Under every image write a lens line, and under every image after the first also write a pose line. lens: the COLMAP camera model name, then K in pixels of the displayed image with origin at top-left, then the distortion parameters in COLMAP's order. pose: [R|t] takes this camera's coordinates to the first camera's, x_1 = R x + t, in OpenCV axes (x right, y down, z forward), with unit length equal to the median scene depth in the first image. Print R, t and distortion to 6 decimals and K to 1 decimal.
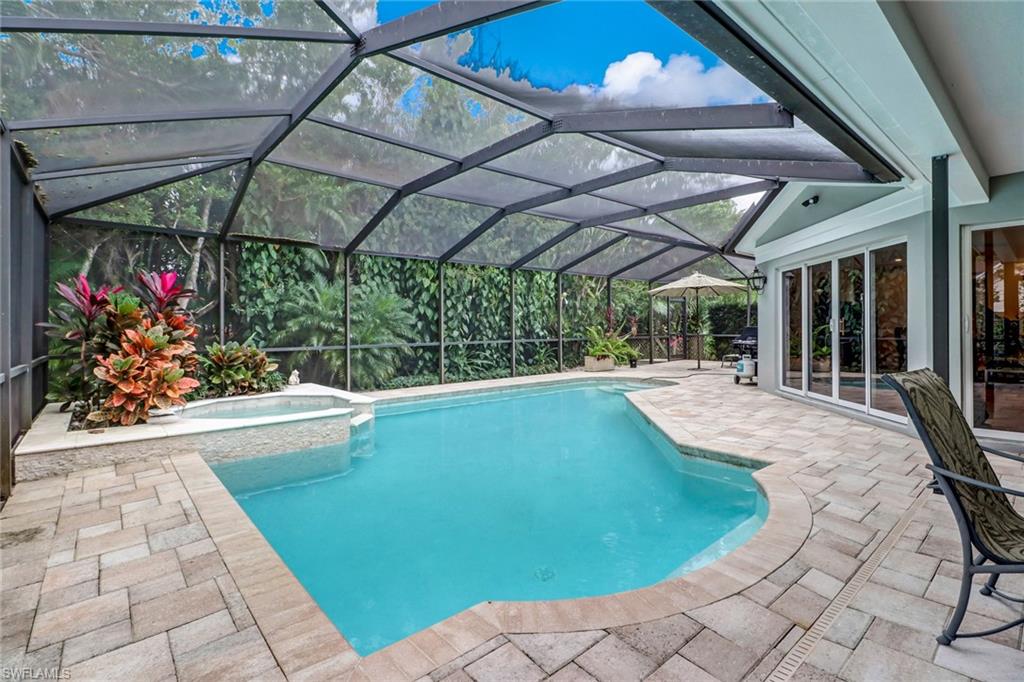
lens RADIAL K [[472.1, 0, 518.0], [0, 472.1, 322.8], [0, 0, 1]] dist [-0.001197, -0.000146]
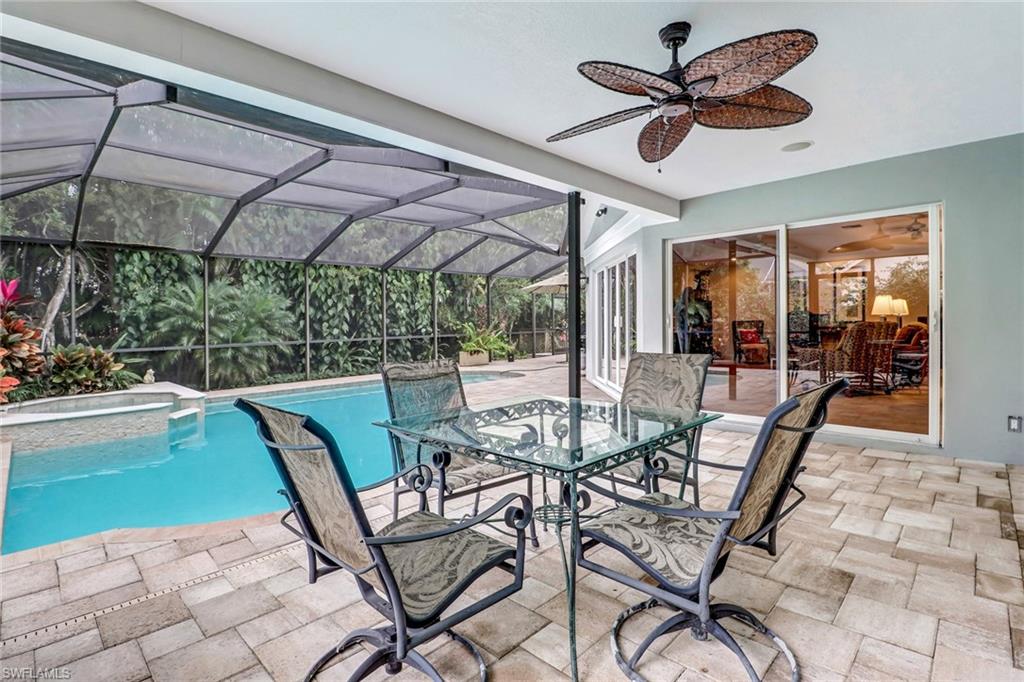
lens RADIAL K [[488.4, 0, 495.3], [0, 488.4, 317.9], [0, 0, 1]] dist [0.000447, -0.012856]
pose [[0.998476, -0.011161, 0.054052, 0.179009], [0.011045, 0.999936, 0.002453, -0.006429], [-0.054075, -0.001853, 0.998535, -0.092841]]
